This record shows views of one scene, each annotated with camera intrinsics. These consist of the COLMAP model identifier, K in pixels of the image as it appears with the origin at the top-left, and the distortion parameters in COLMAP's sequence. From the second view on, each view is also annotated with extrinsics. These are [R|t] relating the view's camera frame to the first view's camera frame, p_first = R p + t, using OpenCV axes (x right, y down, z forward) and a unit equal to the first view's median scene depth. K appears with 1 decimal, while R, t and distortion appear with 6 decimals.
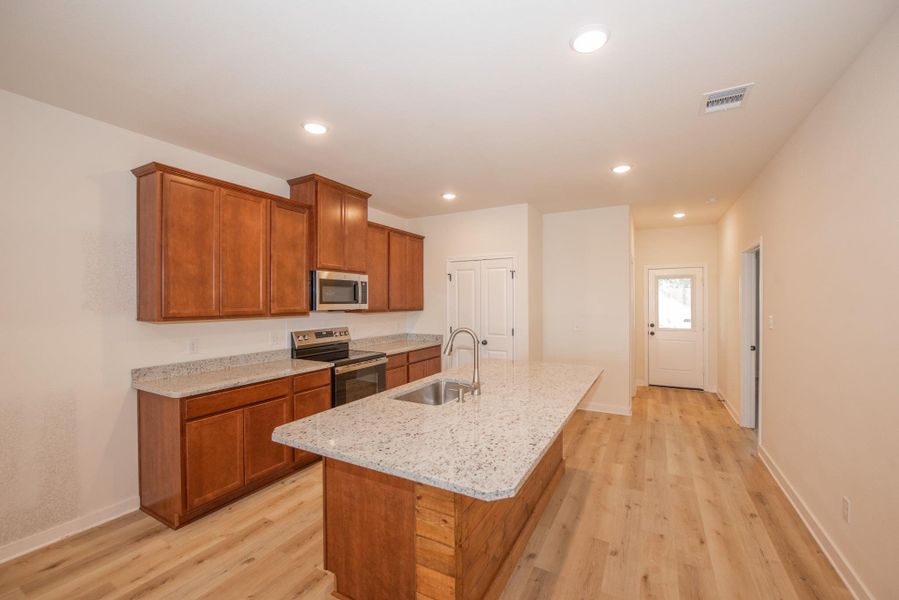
lens RADIAL K [[371.0, 0, 449.5], [0, 371.0, 300.0], [0, 0, 1]] dist [-0.003710, -0.006163]
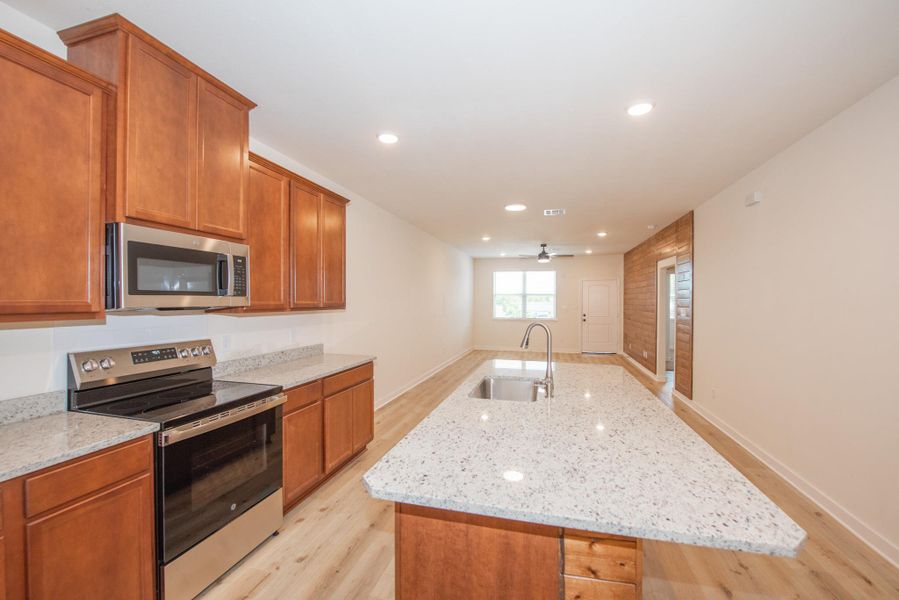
lens RADIAL K [[371.0, 0, 449.5], [0, 371.0, 300.0], [0, 0, 1]] dist [-0.003710, -0.006163]
pose [[0.973992, 0.001364, 0.226577, -0.055002], [-0.001640, 0.999998, 0.001029, 0.014858], [-0.226575, -0.001374, 0.973993, 0.413785]]
